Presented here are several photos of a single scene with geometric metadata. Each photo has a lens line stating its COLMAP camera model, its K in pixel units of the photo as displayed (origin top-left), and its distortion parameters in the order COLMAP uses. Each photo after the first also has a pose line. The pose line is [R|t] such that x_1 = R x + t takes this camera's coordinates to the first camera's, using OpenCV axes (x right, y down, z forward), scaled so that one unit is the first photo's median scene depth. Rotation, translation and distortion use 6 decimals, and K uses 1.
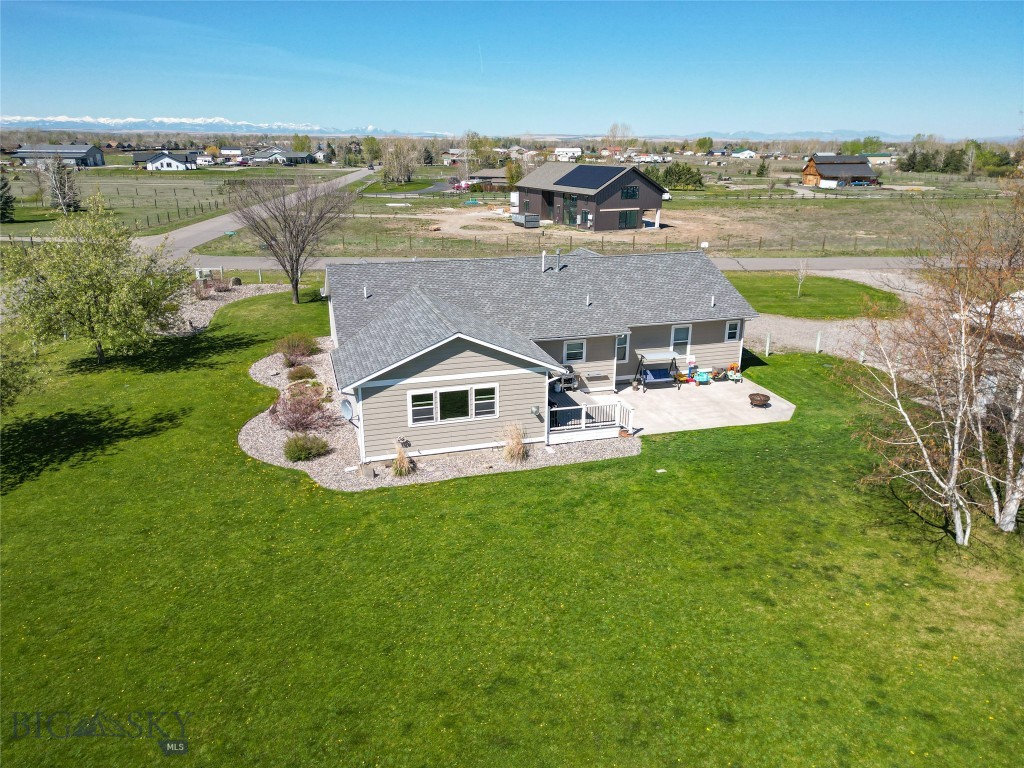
lens RADIAL K [[723.0, 0, 506.3], [0, 723.0, 386.6], [0, 0, 1]] dist [0.052931, -0.037464]
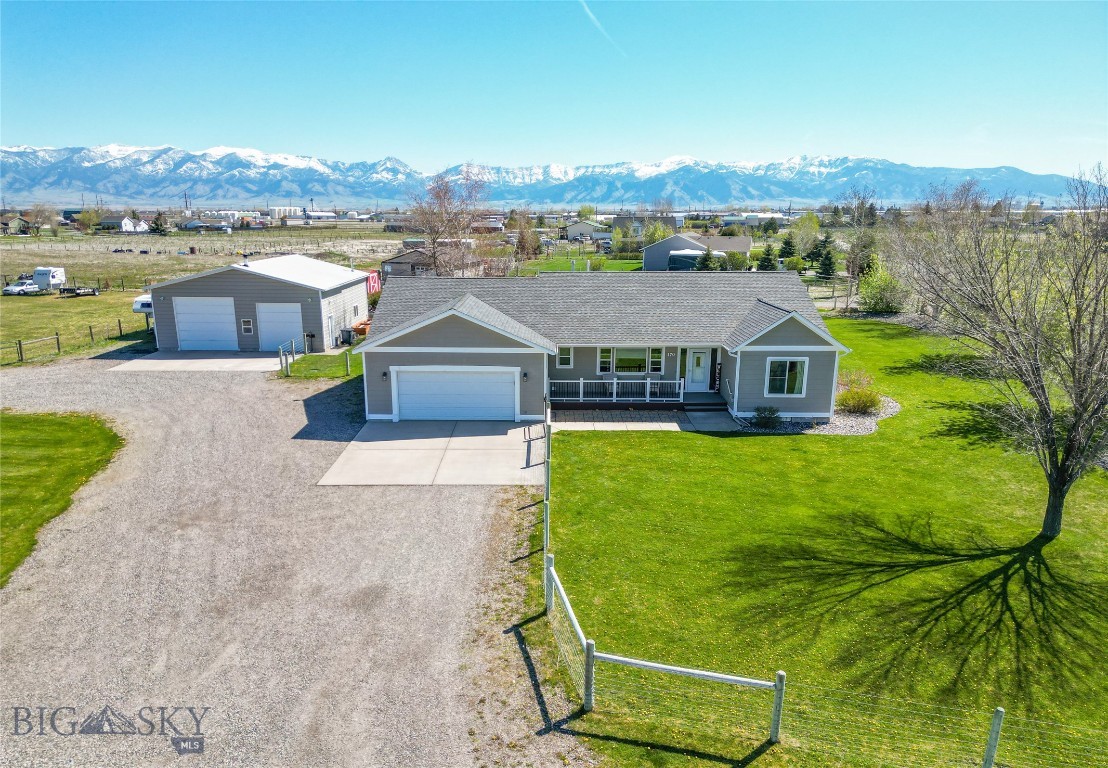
lens RADIAL K [[803.1, 0, 555.3], [0, 803.1, 384.3], [0, 0, 1]] dist [0.039477, 0.000789]
pose [[-0.961711, -0.063827, 0.266531, -0.229963], [0.080246, 0.864305, 0.496525, -0.625196], [-0.262056, 0.498901, -0.826090, 2.096129]]
